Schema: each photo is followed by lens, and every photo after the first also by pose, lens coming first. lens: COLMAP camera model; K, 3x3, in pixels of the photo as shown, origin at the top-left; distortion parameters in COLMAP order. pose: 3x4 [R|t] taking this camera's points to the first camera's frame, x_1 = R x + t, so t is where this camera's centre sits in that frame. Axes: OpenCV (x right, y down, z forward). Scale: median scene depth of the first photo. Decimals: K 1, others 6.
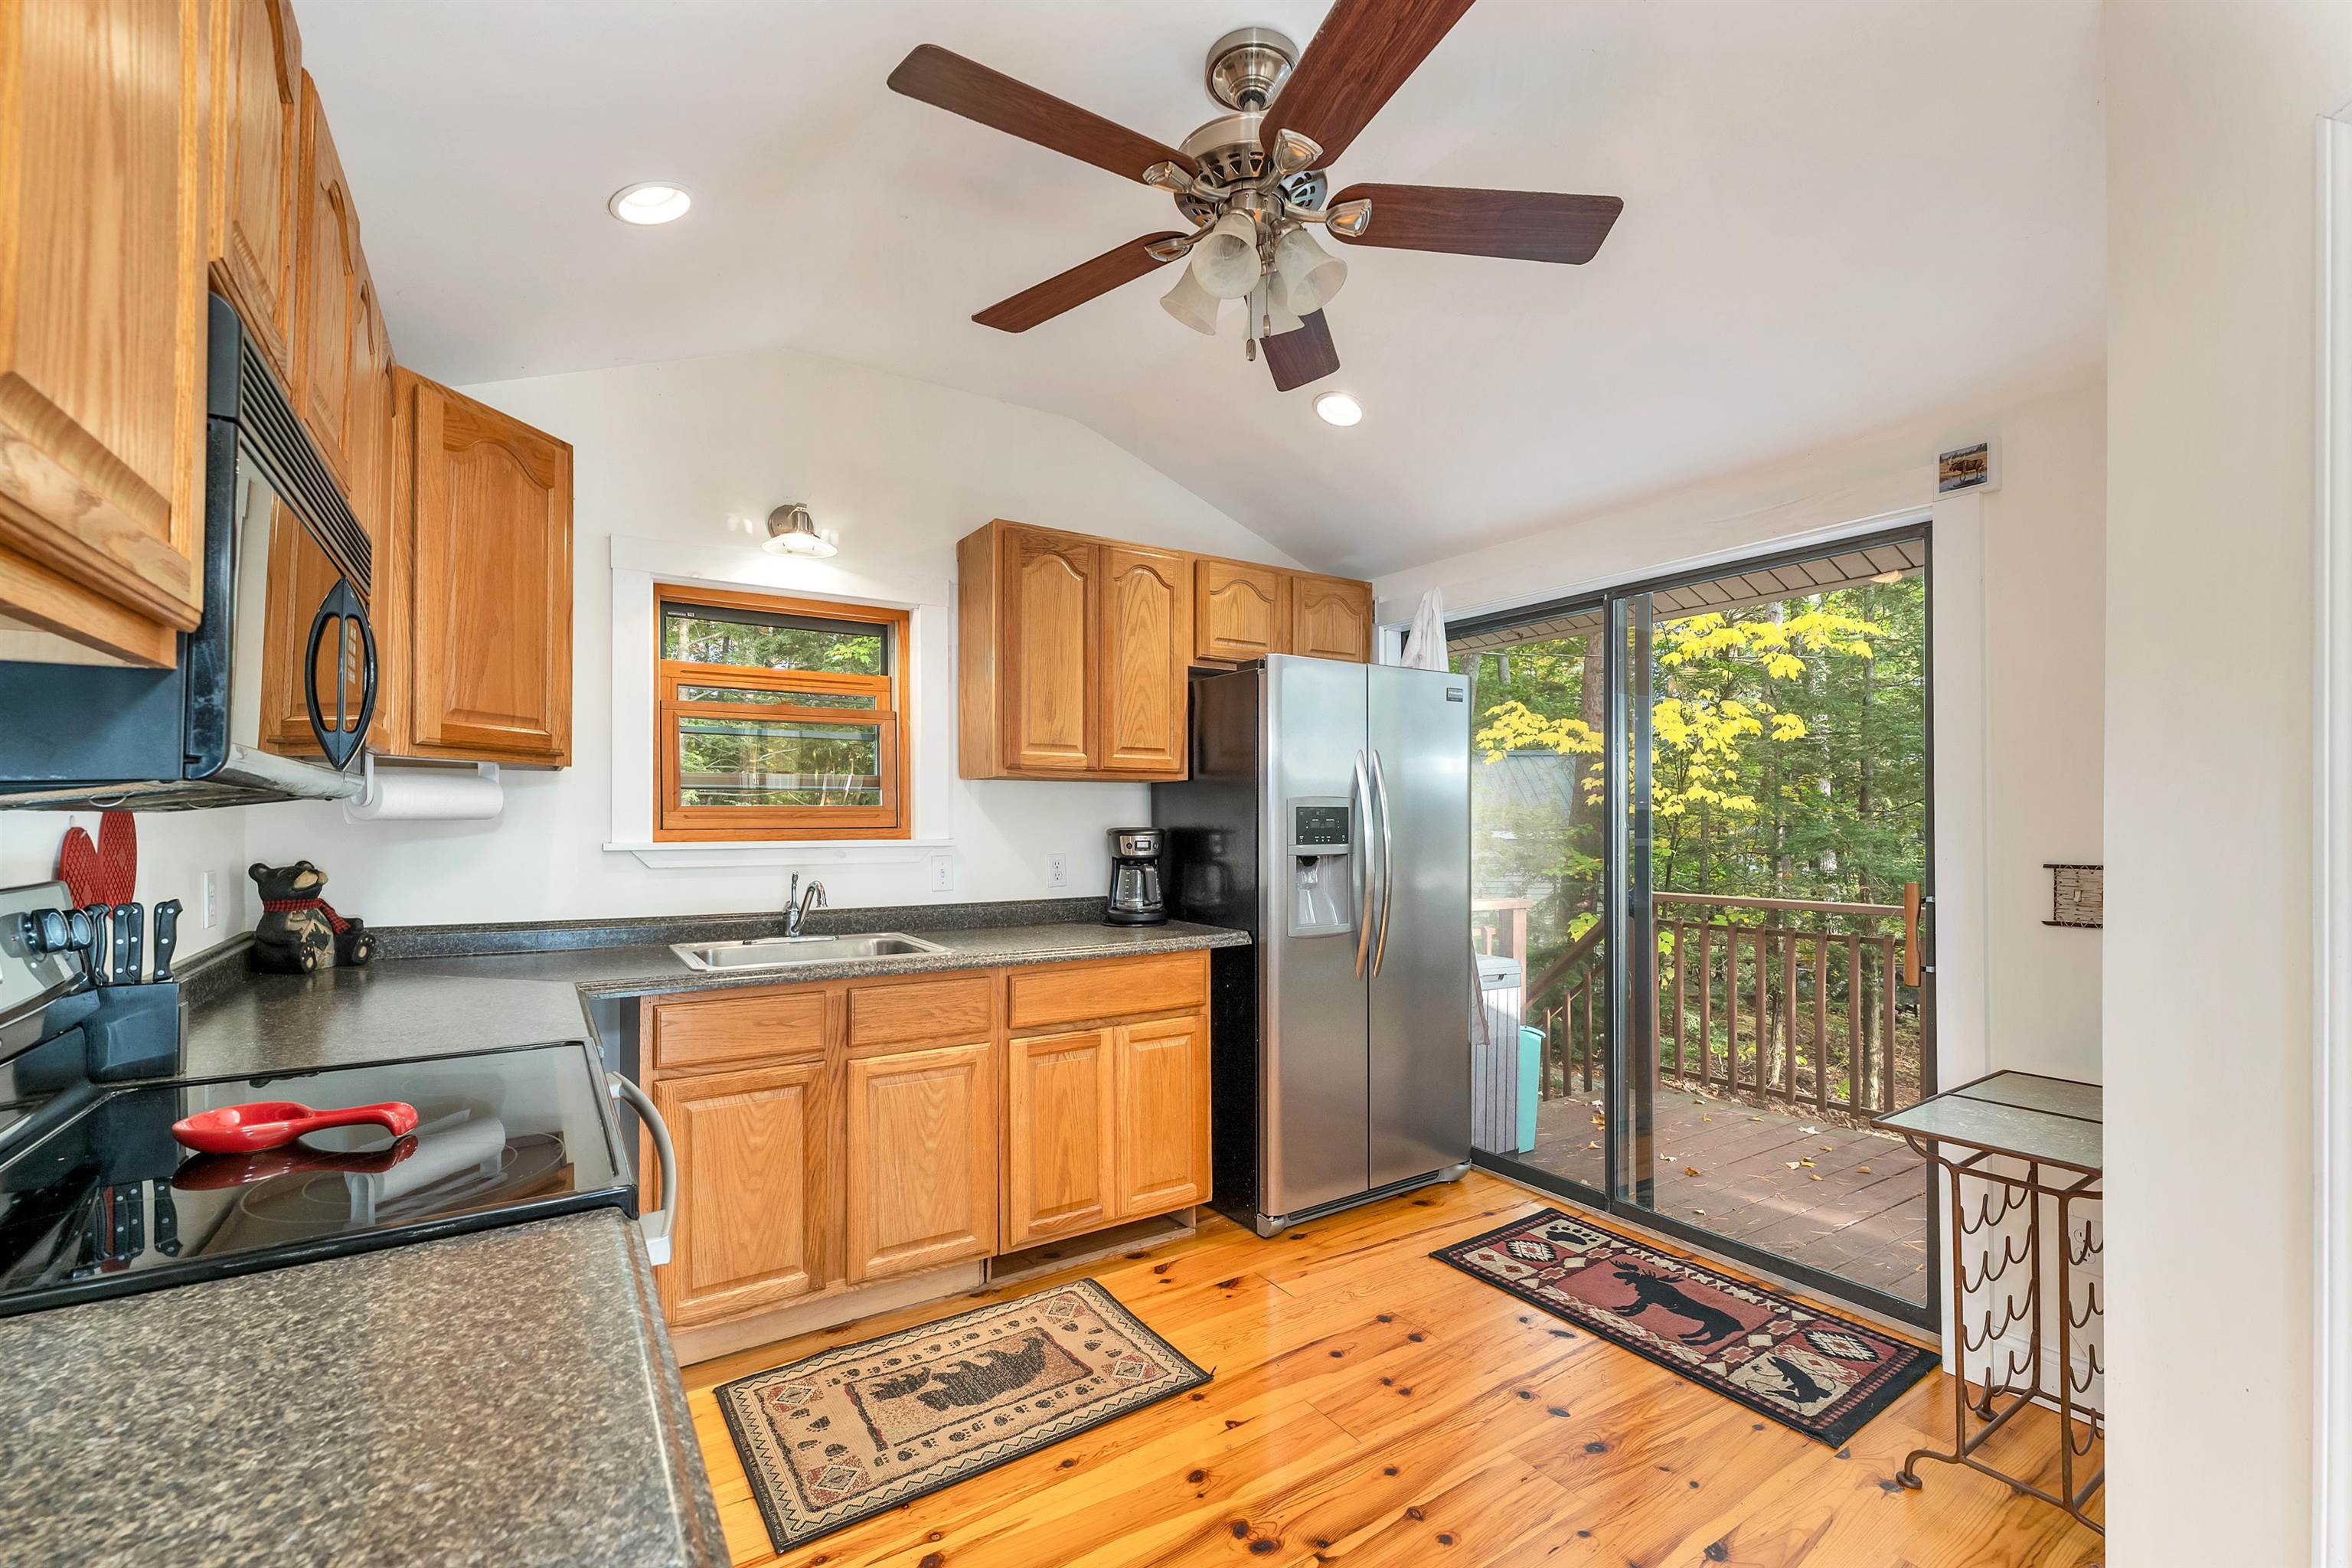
lens RADIAL K [[1017.0, 0, 1173.4], [0, 1017.0, 818.4], [0, 0, 1]] dist [0.000234, -0.000870]
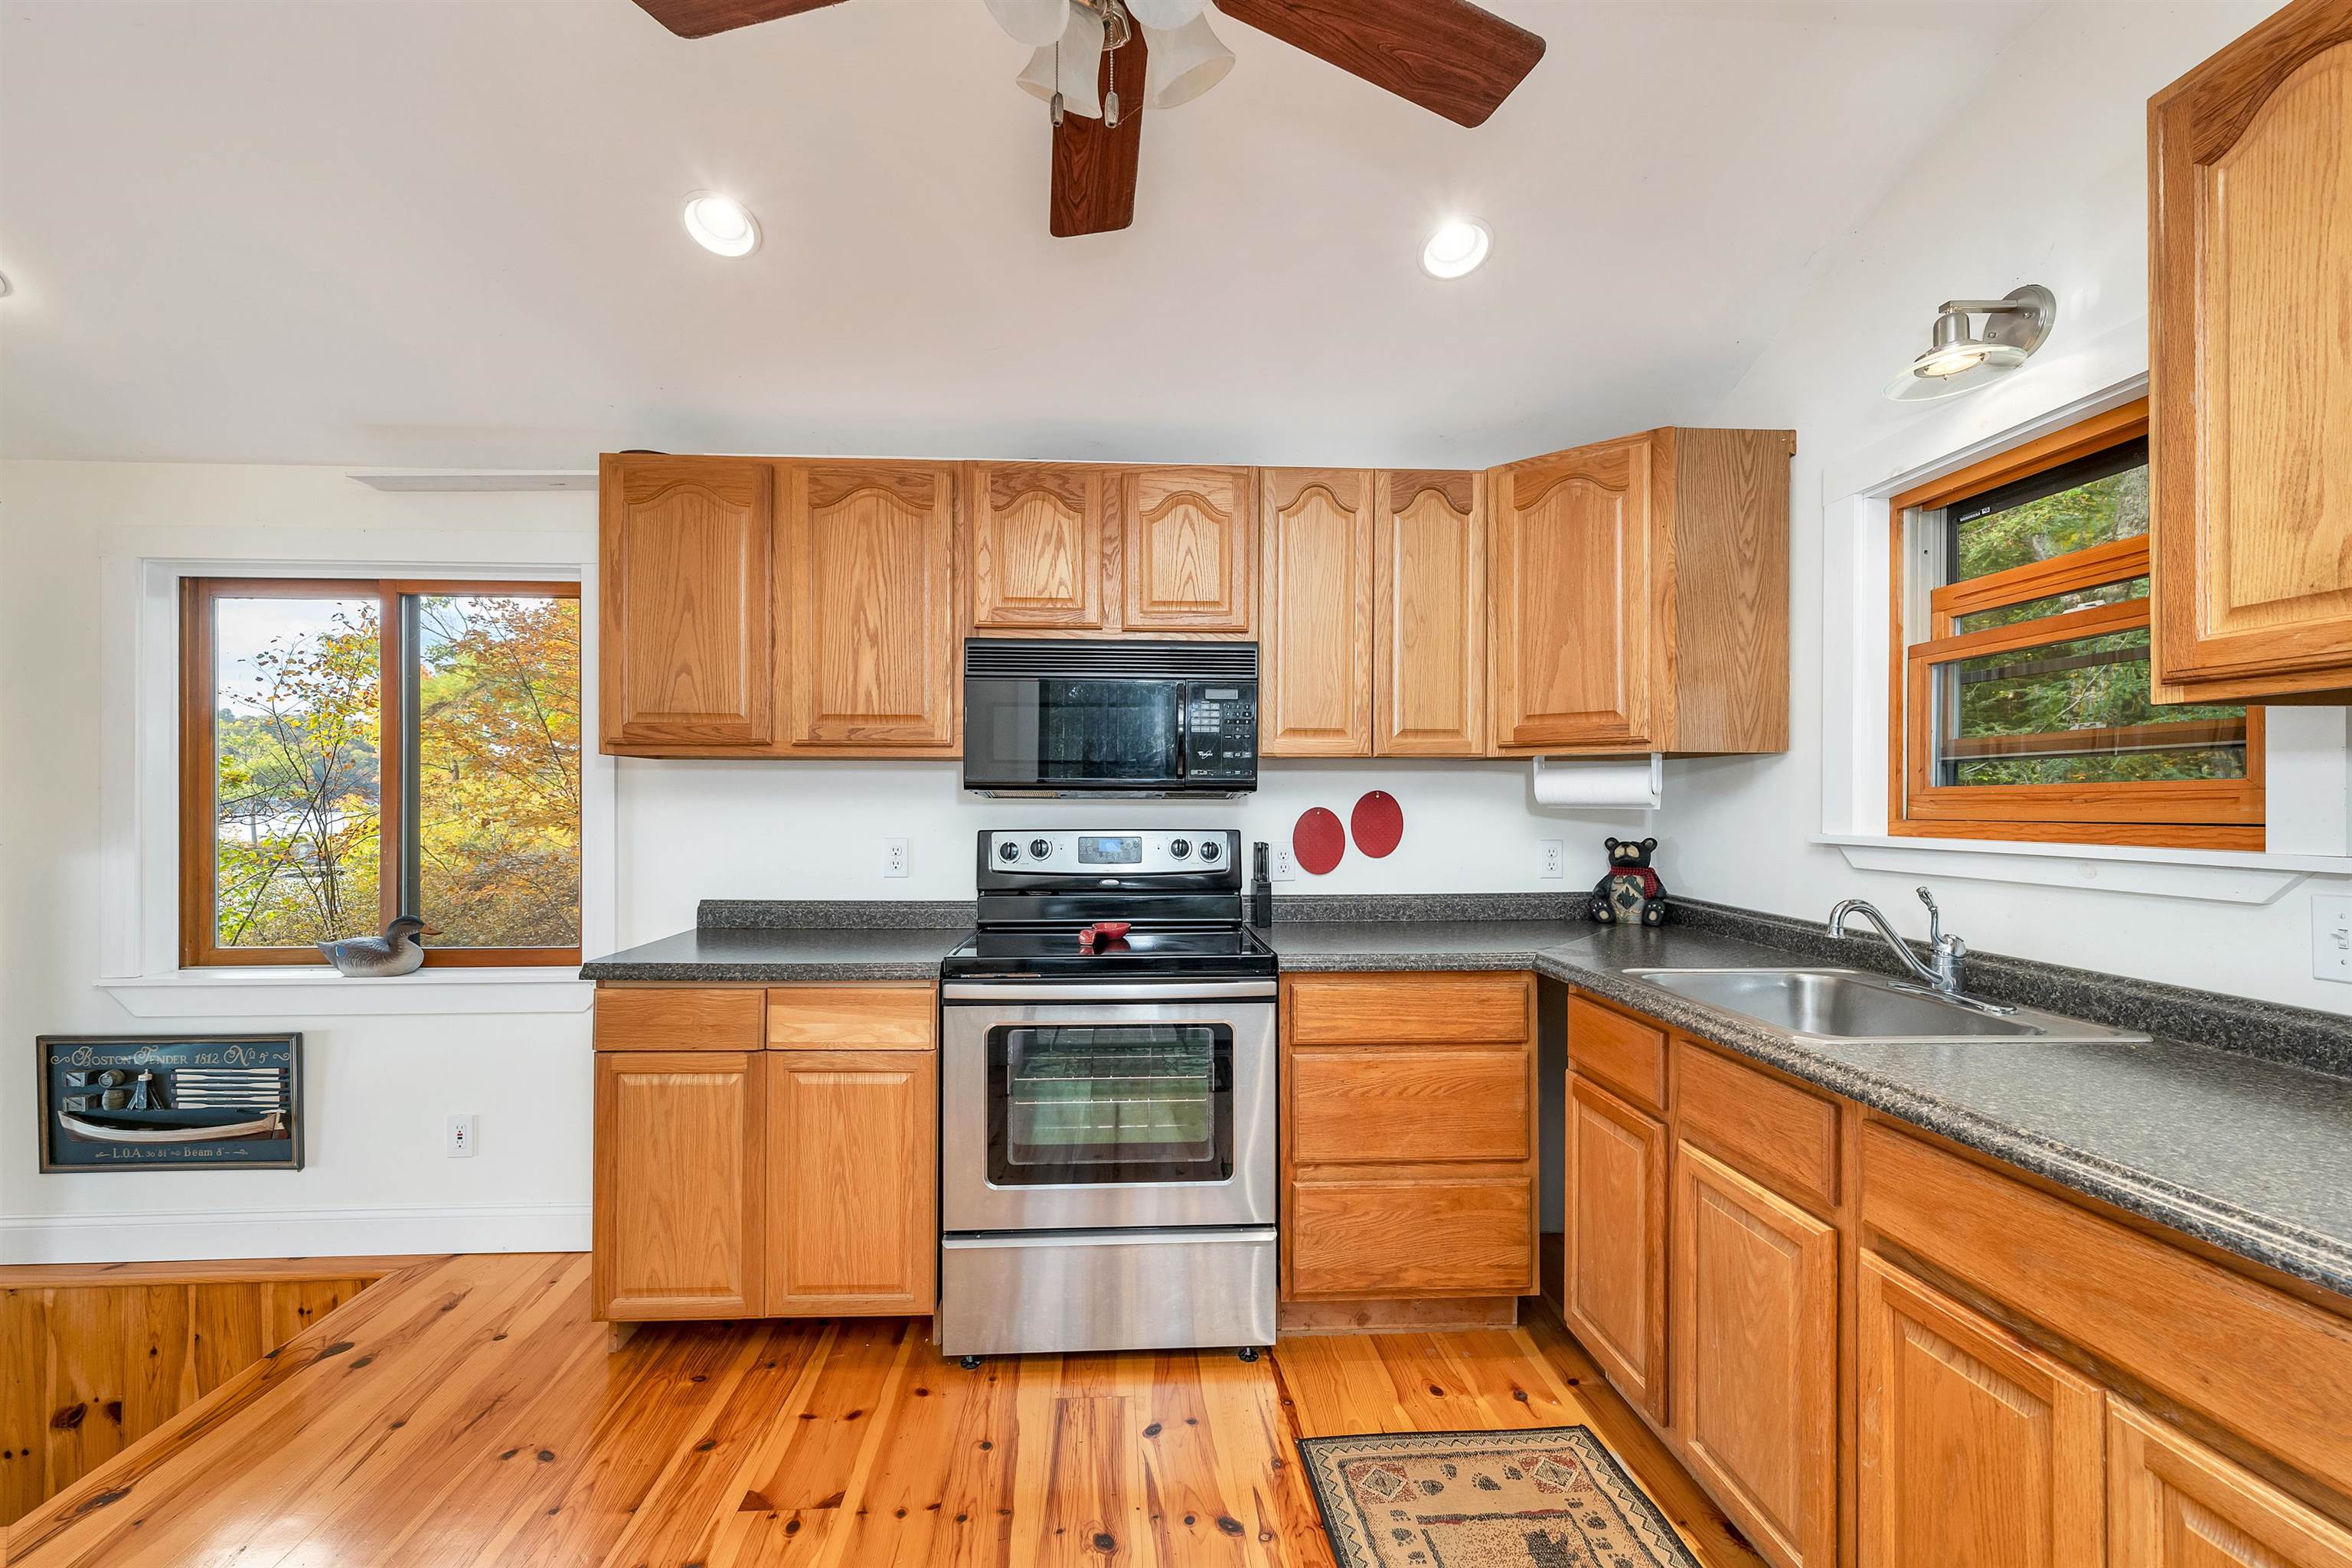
lens RADIAL K [[1017.0, 0, 1162.6], [0, 1017.0, 796.3], [0, 0, 1]] dist [0.000234, -0.000870]
pose [[-0.523659, -0.006745, -0.851901, 0.452140], [-0.001757, 0.999975, -0.006838, 0.000305], [0.851926, -0.002083, -0.523658, 0.982969]]
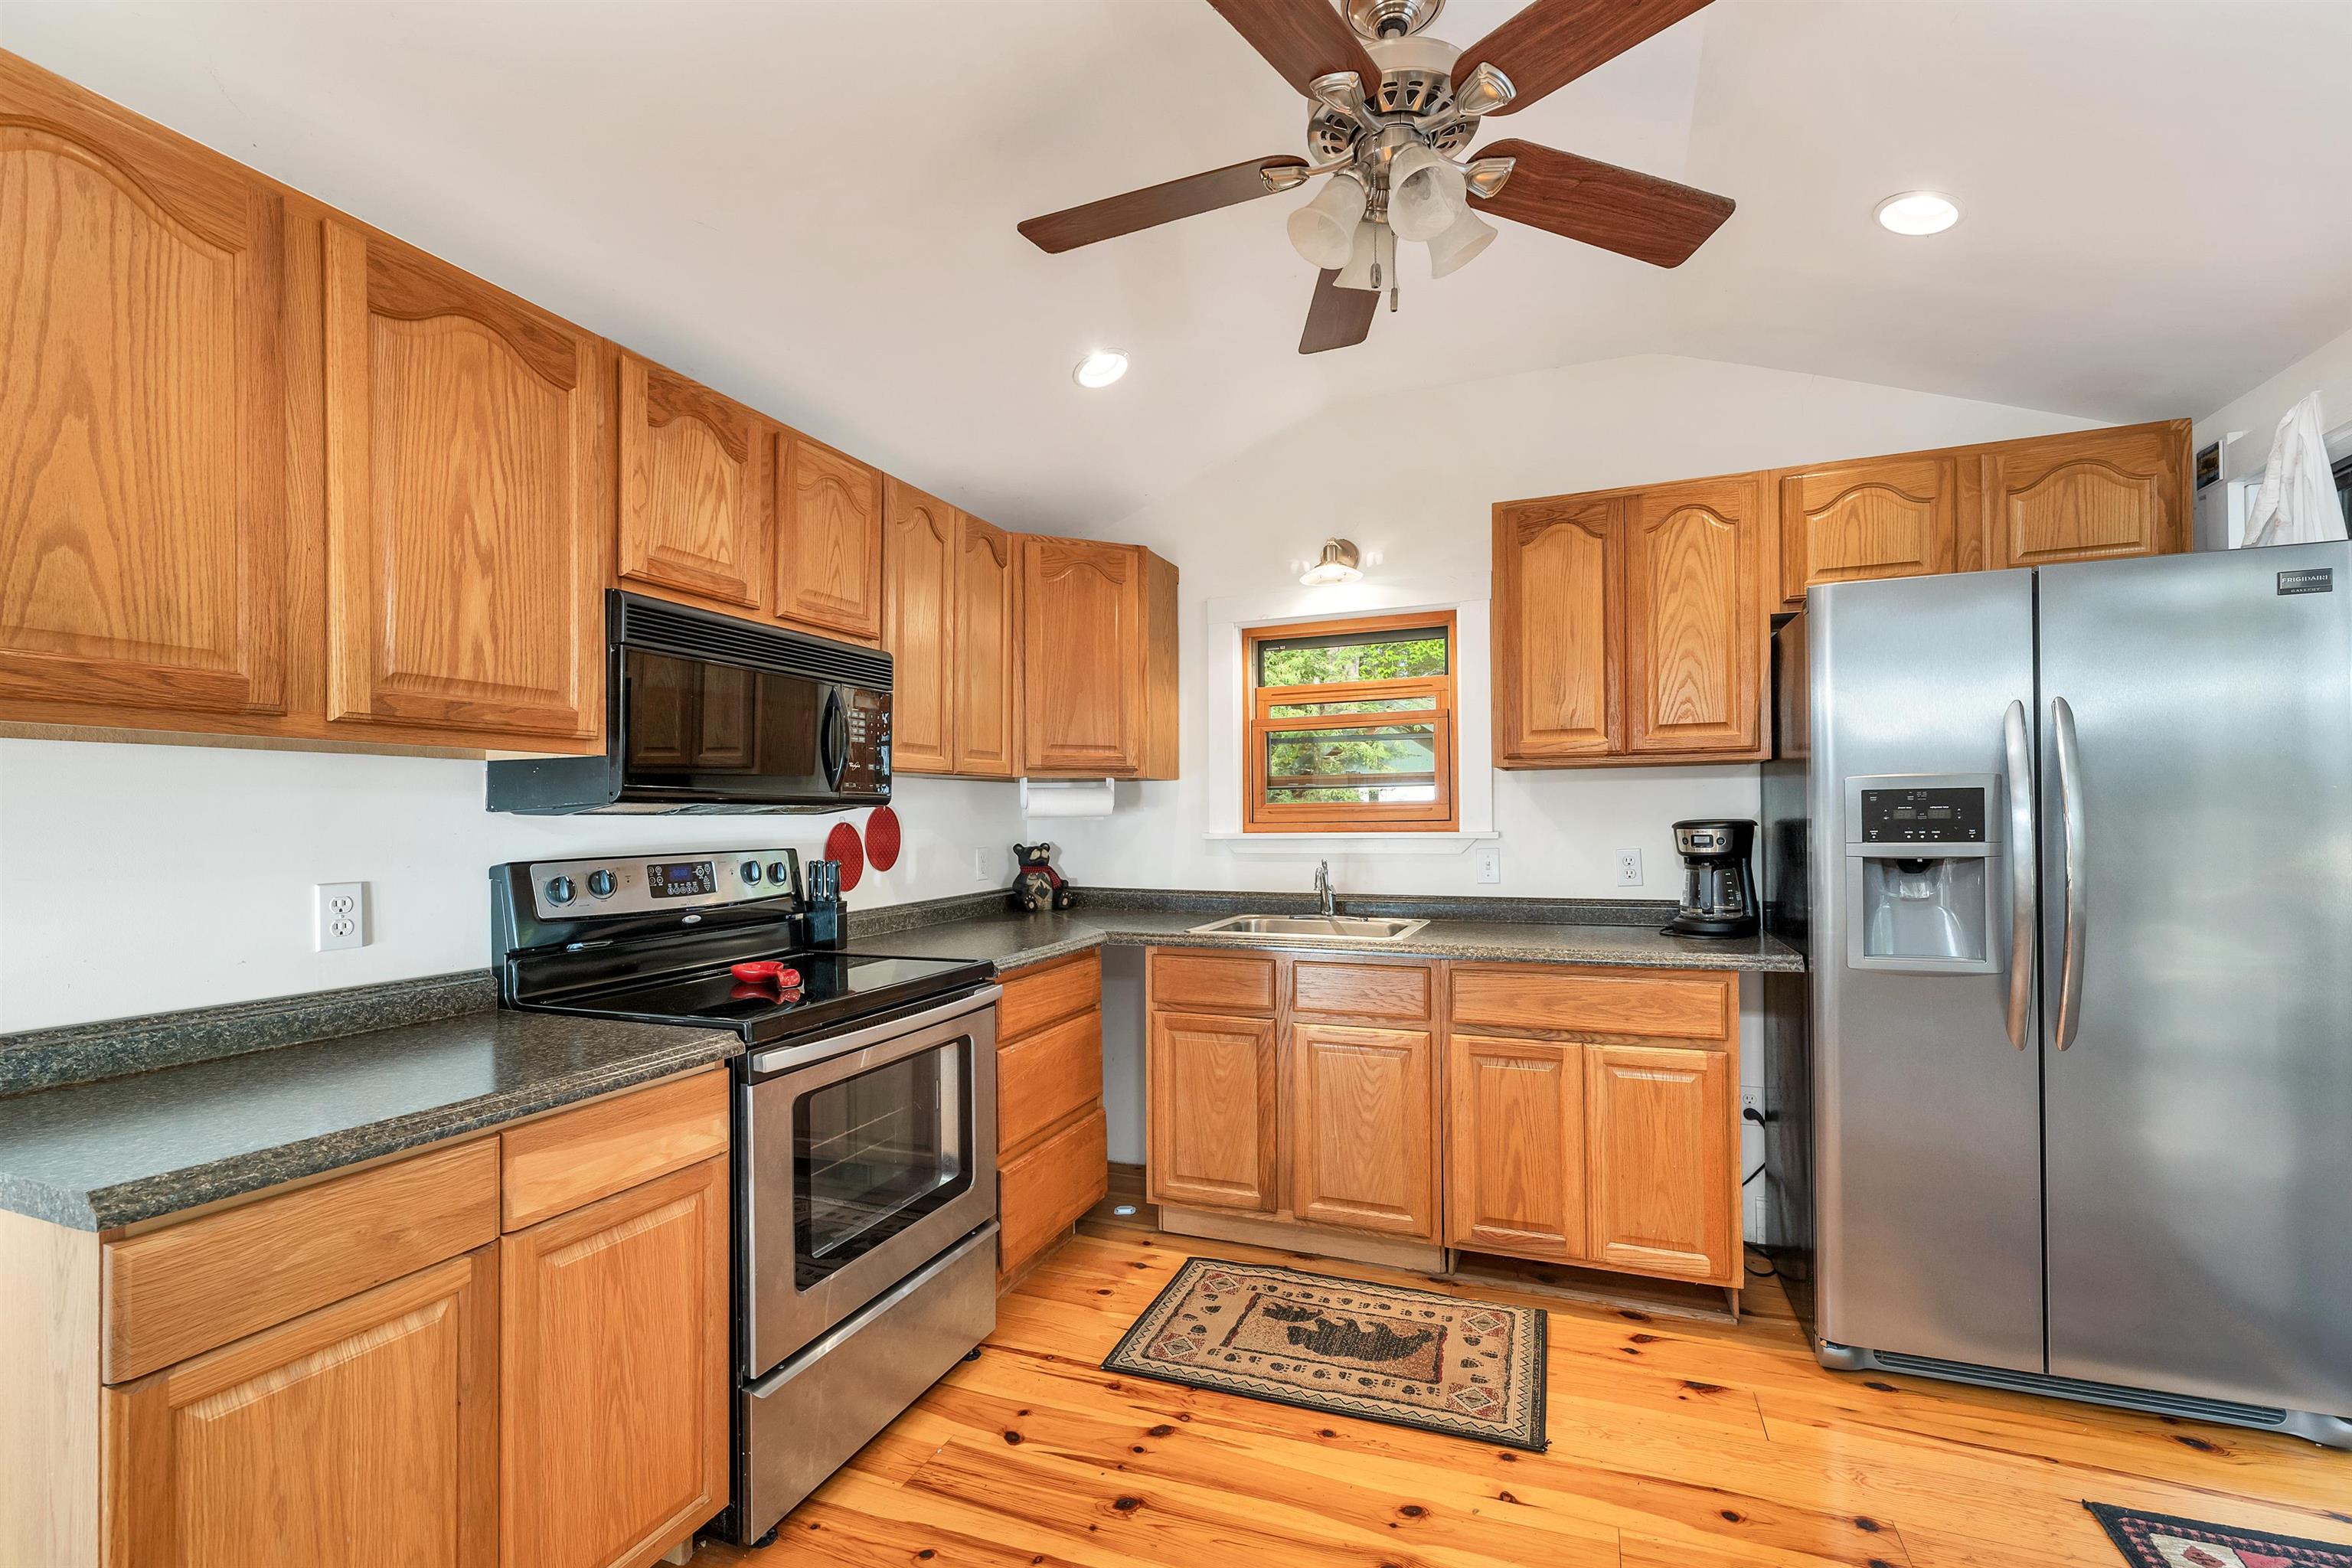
lens RADIAL K [[1017.0, 0, 1191.2], [0, 1017.0, 815.9], [0, 0, 1]] dist [0.000234, -0.000870]
pose [[0.574350, -0.006219, -0.818586, 0.515131], [0.011832, 0.999930, 0.000705, 0.001018], [0.818525, -0.010091, 0.574383, 0.226864]]
